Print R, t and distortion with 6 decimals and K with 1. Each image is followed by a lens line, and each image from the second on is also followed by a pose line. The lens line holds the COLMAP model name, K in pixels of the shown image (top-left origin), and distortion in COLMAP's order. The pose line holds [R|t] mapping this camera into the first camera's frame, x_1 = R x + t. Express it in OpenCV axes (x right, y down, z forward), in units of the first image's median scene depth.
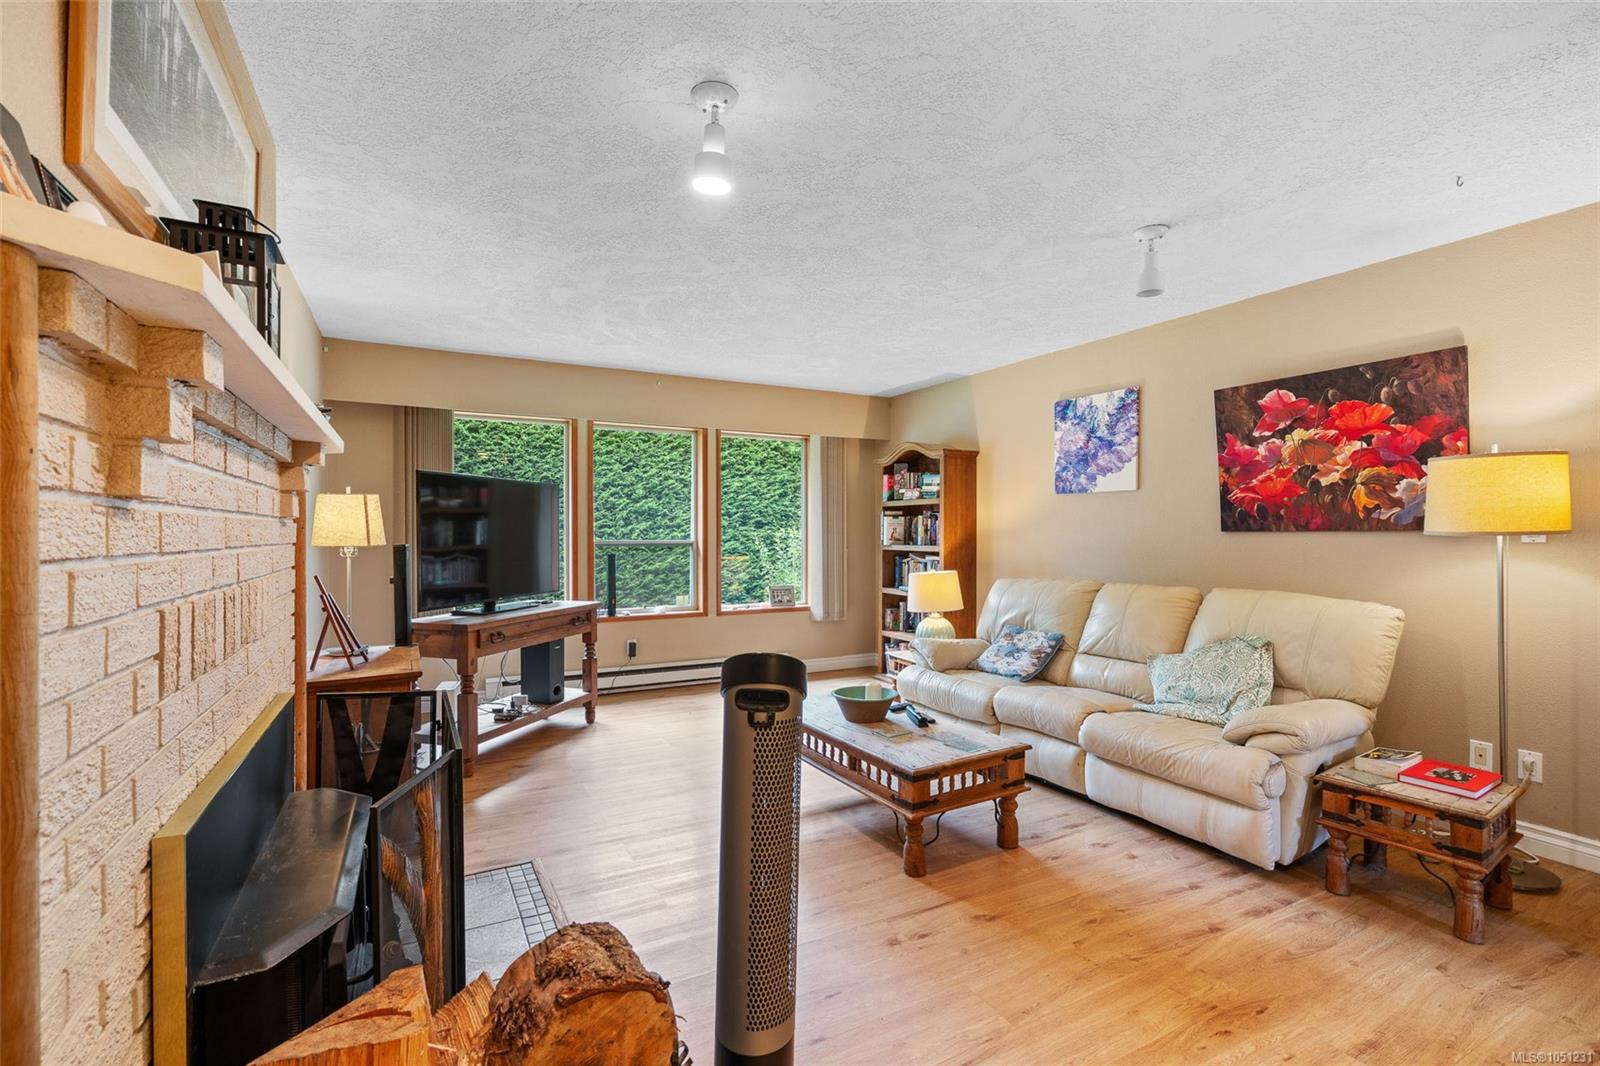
lens RADIAL K [[715.6, 0, 800.4], [0, 715.6, 542.3], [0, 0, 1]] dist [-0.002394, 0.000585]
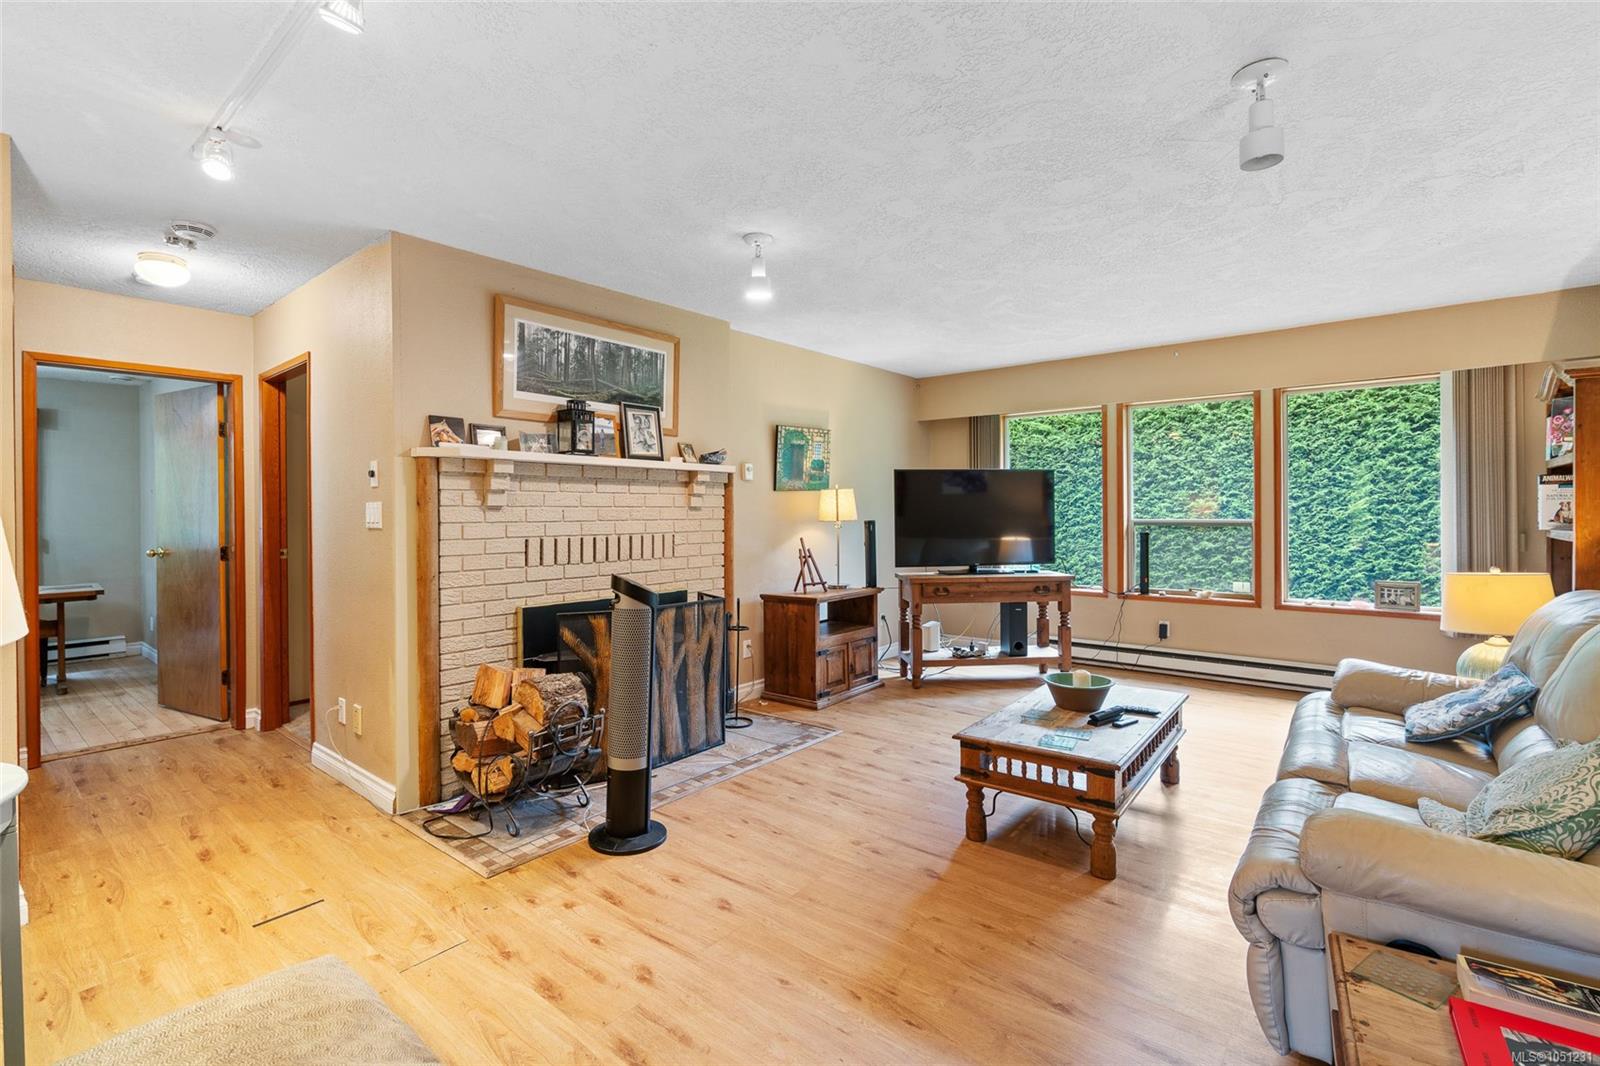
lens RADIAL K [[715.6, 0, 790.3], [0, 715.6, 517.8], [0, 0, 1]] dist [-0.002394, 0.000585]
pose [[0.376542, 0.007066, -0.926373, 0.476759], [-0.008875, 0.999953, 0.004019, -0.003644], [0.926357, 0.006708, 0.376587, 0.162722]]
